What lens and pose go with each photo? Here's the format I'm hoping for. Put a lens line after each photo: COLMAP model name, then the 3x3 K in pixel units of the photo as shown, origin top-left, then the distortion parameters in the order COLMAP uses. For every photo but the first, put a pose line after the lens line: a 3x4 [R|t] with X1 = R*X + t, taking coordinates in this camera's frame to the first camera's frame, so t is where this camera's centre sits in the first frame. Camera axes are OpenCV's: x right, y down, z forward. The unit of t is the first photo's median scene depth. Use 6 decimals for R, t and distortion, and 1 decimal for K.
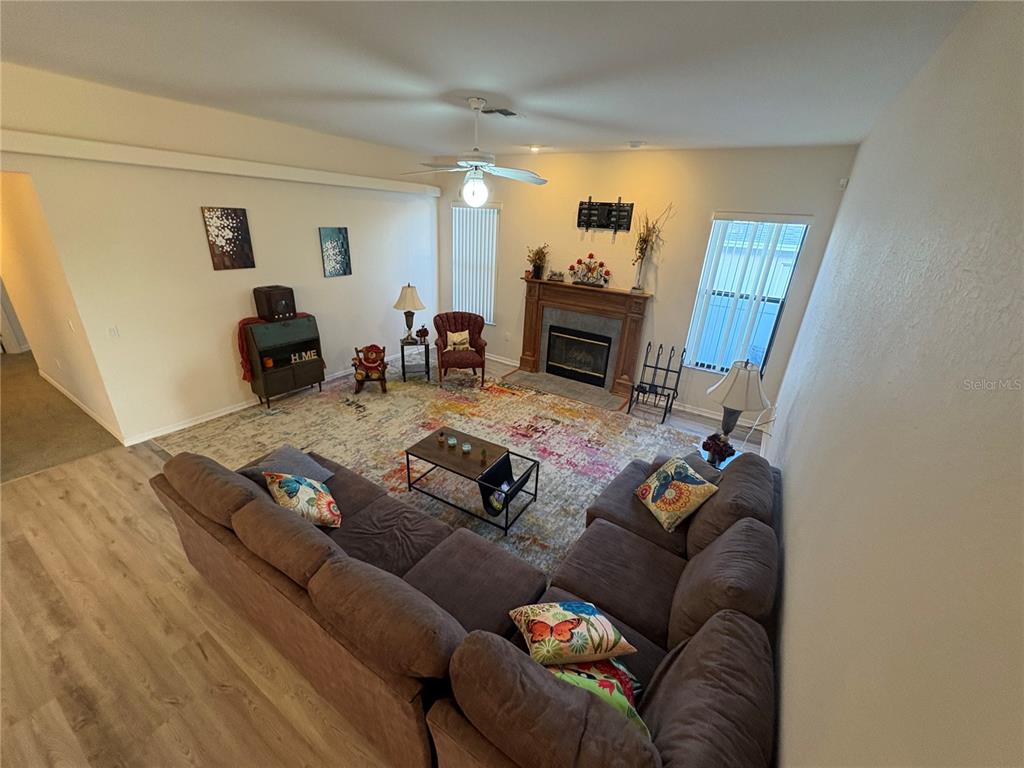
lens RADIAL K [[407.9, 0, 512.0], [0, 407.9, 384.0], [0, 0, 1]] dist [-0.000122, 0.000025]
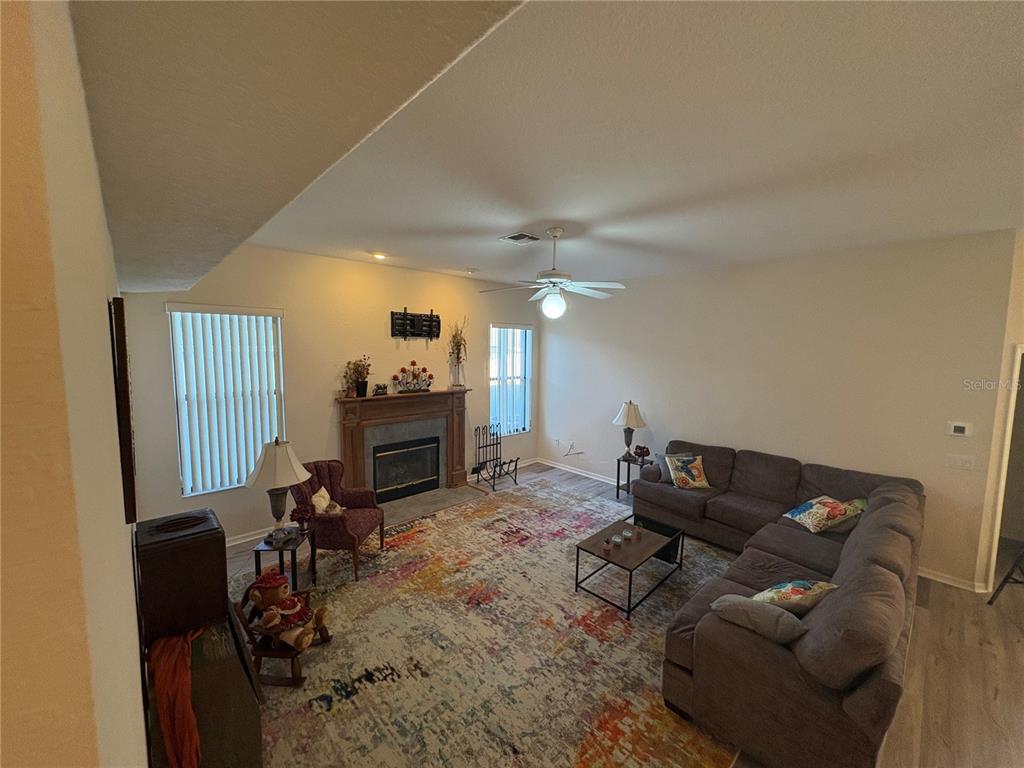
lens RADIAL K [[407.9, 0, 512.0], [0, 407.9, 384.0], [0, 0, 1]] dist [-0.000122, 0.000025]
pose [[0.245740, -0.139929, 0.959183, -0.831538], [0.368931, 0.928555, 0.040941, -0.258379], [-0.896383, 0.343811, 0.279807, 0.619607]]
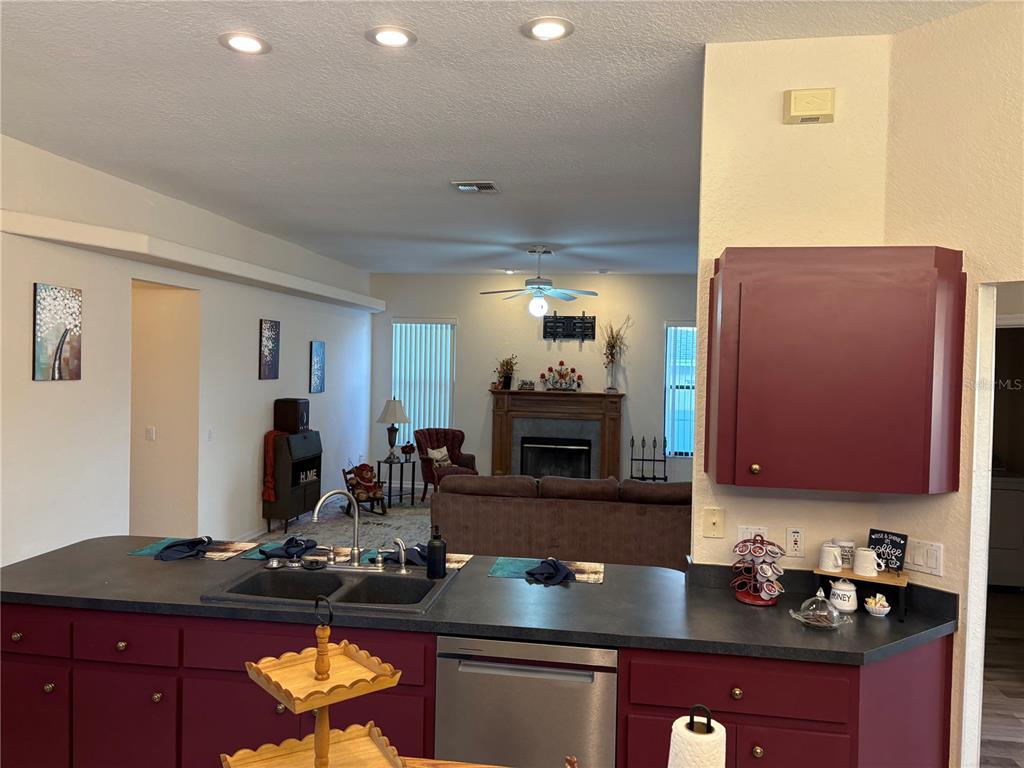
lens RADIAL K [[804.8, 0, 512.0], [0, 804.8, 384.0], [0, 0, 1]] dist [0.369998, -0.000089]
pose [[0.910949, -0.042060, 0.410369, -0.907005], [0.179766, 0.935840, -0.303131, 0.397942], [-0.371290, 0.349907, 0.860063, -0.832828]]
